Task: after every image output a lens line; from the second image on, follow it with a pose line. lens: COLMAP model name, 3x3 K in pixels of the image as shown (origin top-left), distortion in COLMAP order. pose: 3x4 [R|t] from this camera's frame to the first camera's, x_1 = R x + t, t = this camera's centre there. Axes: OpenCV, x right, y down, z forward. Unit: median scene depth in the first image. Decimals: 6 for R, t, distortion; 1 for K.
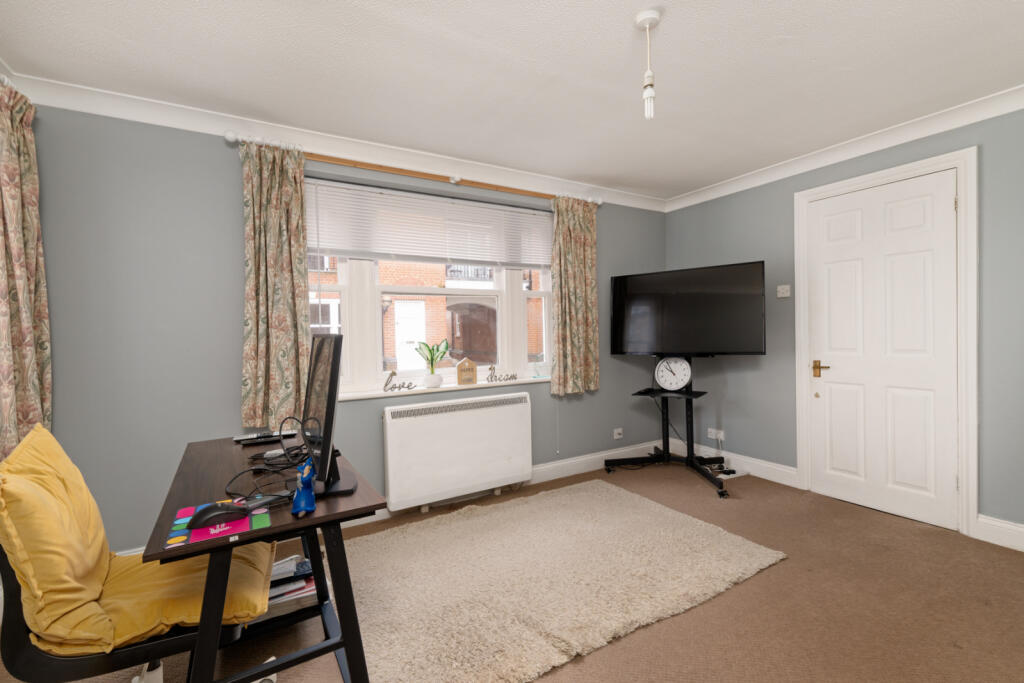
lens RADIAL K [[446.4, 0, 510.7], [0, 446.4, 337.6], [0, 0, 1]] dist [0.012073, 0.000143]
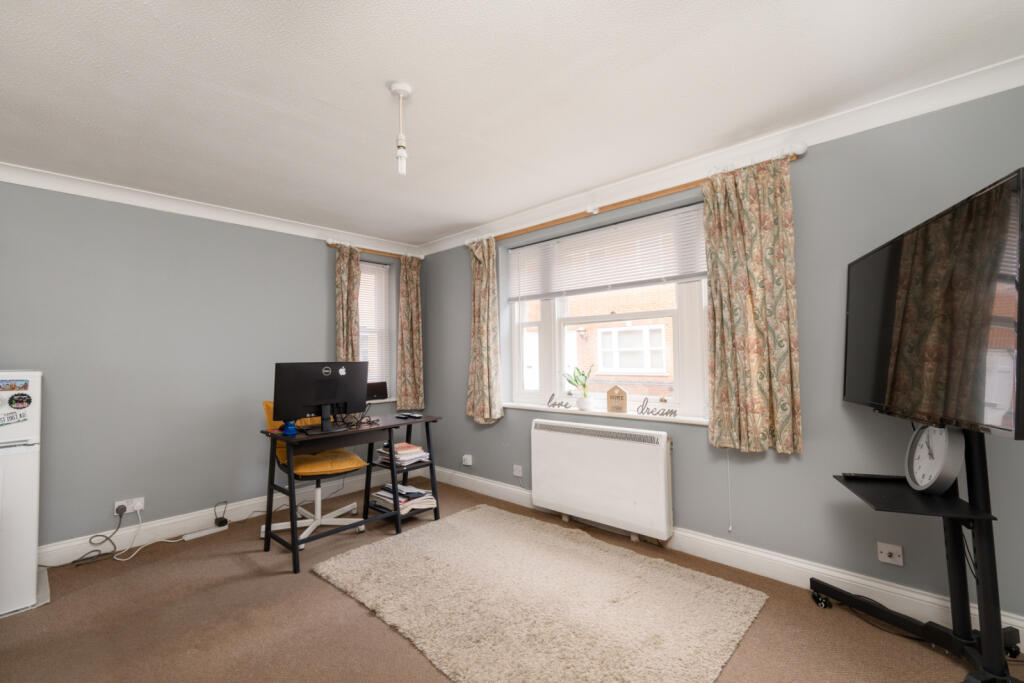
lens RADIAL K [[446.4, 0, 510.7], [0, 446.4, 337.6], [0, 0, 1]] dist [0.012073, 0.000143]
pose [[0.271140, -0.030572, -0.962054, 0.800947], [-0.005389, 0.999432, -0.033278, -0.024348], [0.962525, 0.014207, 0.270821, 0.530385]]
